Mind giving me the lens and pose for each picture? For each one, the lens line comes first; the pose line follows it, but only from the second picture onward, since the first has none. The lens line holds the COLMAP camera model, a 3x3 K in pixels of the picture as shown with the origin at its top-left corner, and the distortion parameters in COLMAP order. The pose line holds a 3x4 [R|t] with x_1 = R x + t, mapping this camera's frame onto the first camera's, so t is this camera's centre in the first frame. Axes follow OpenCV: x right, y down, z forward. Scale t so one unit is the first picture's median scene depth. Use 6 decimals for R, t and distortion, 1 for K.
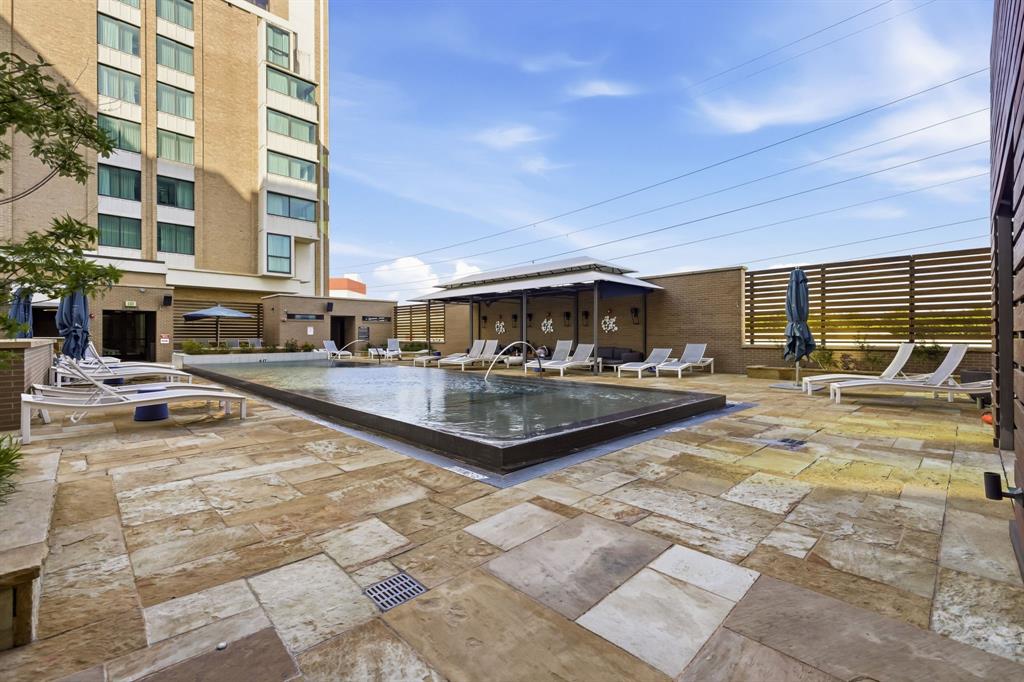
lens RADIAL K [[438.7, 0, 511.3], [0, 438.7, 340.0], [0, 0, 1]] dist [0.001866, 0.000184]
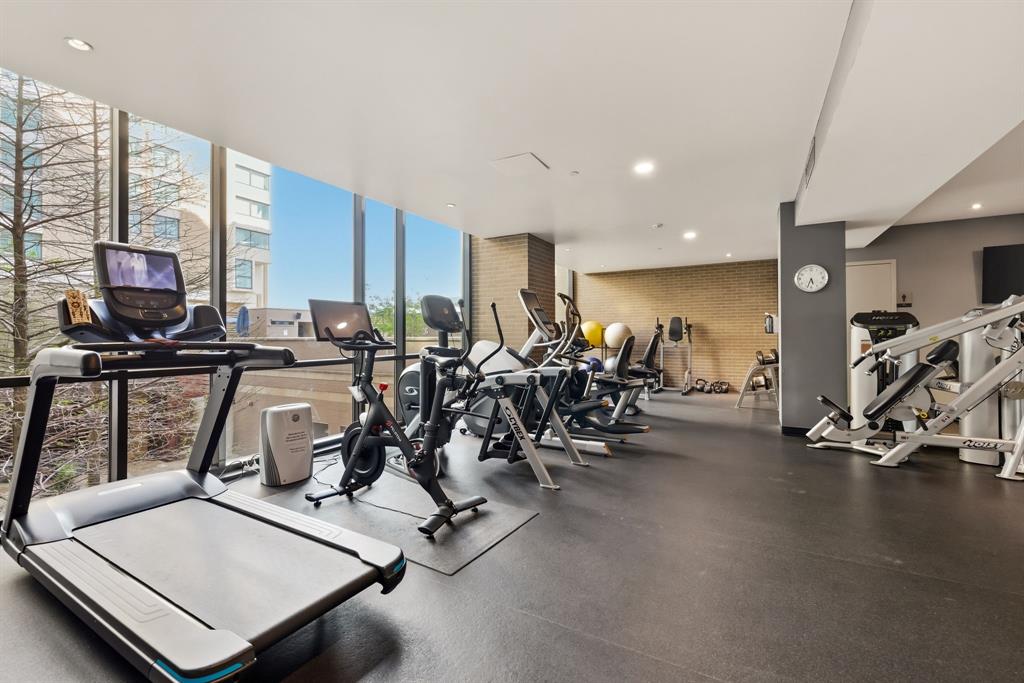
lens RADIAL K [[438.7, 0, 508.5], [0, 438.7, 340.2], [0, 0, 1]] dist [0.001866, 0.000184]
pose [[0.960834, 0.000461, 0.277124, -0.147912], [0.000025, 0.999998, -0.001749, 0.006332], [-0.277124, 0.001688, 0.960833, -0.572352]]
